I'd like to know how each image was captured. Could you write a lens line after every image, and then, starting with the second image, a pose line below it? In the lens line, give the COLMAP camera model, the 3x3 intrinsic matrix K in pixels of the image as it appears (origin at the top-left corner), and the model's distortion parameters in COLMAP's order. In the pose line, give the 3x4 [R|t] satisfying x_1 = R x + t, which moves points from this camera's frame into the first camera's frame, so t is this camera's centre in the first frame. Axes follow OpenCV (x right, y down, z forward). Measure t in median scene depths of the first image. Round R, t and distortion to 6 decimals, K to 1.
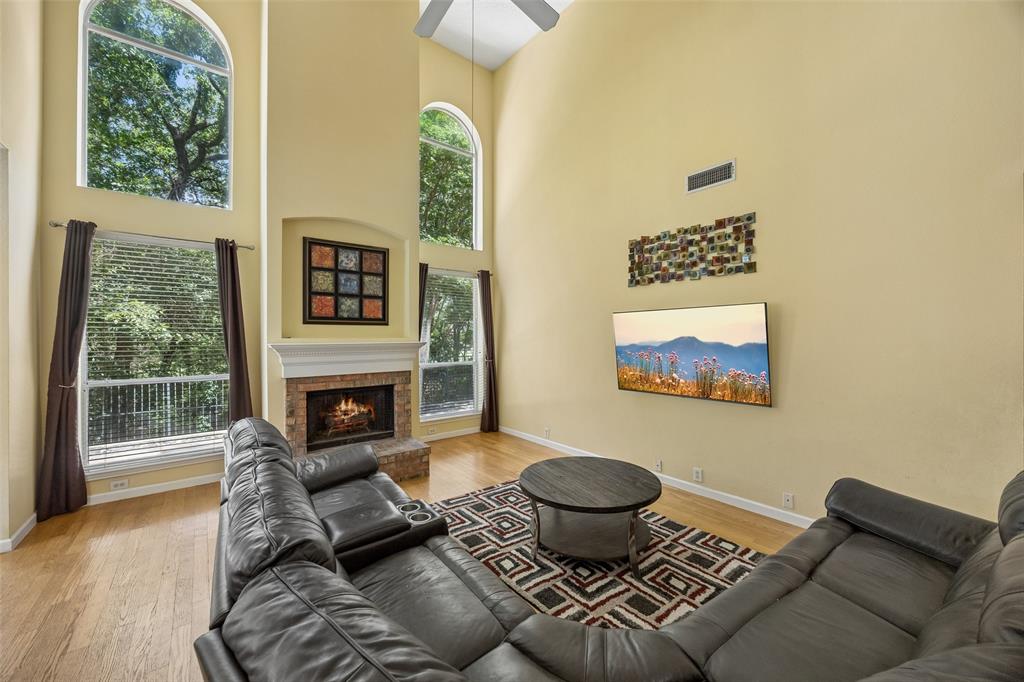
lens RADIAL K [[397.5, 0, 501.9], [0, 397.5, 337.9], [0, 0, 1]] dist [-0.002156, -0.000195]
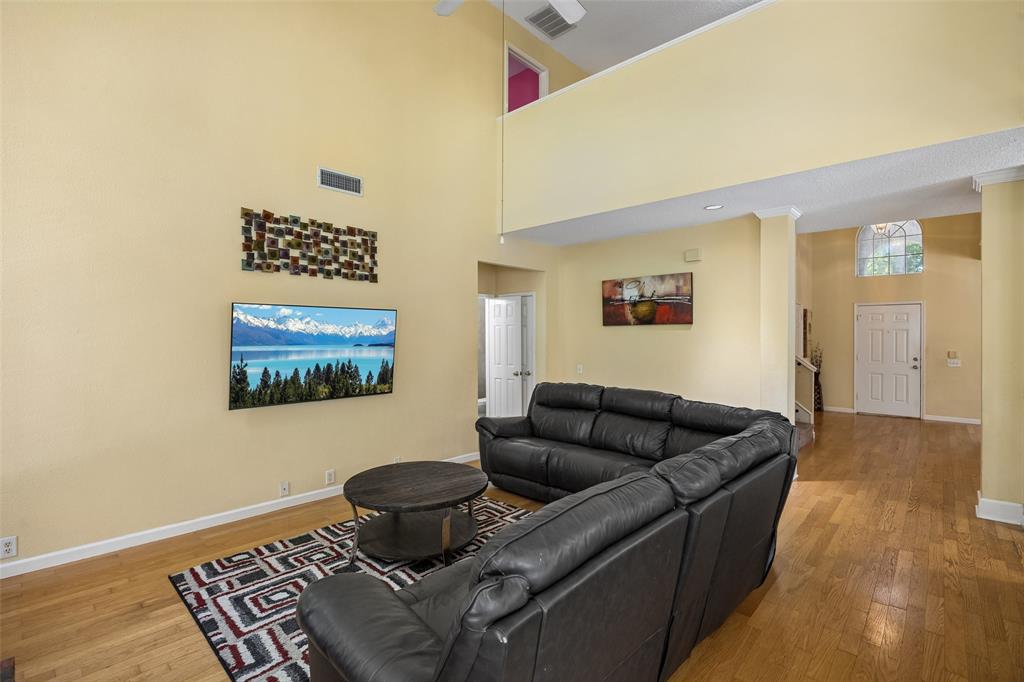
lens RADIAL K [[465.7, 0, 504.9], [0, 465.7, 342.3], [0, 0, 1]] dist [0.002676, 0.000028]
pose [[-0.155475, -0.029598, 0.987396, -0.731318], [-0.018079, 0.999469, 0.027113, -0.026127], [-0.987674, -0.013635, -0.155927, 0.739239]]
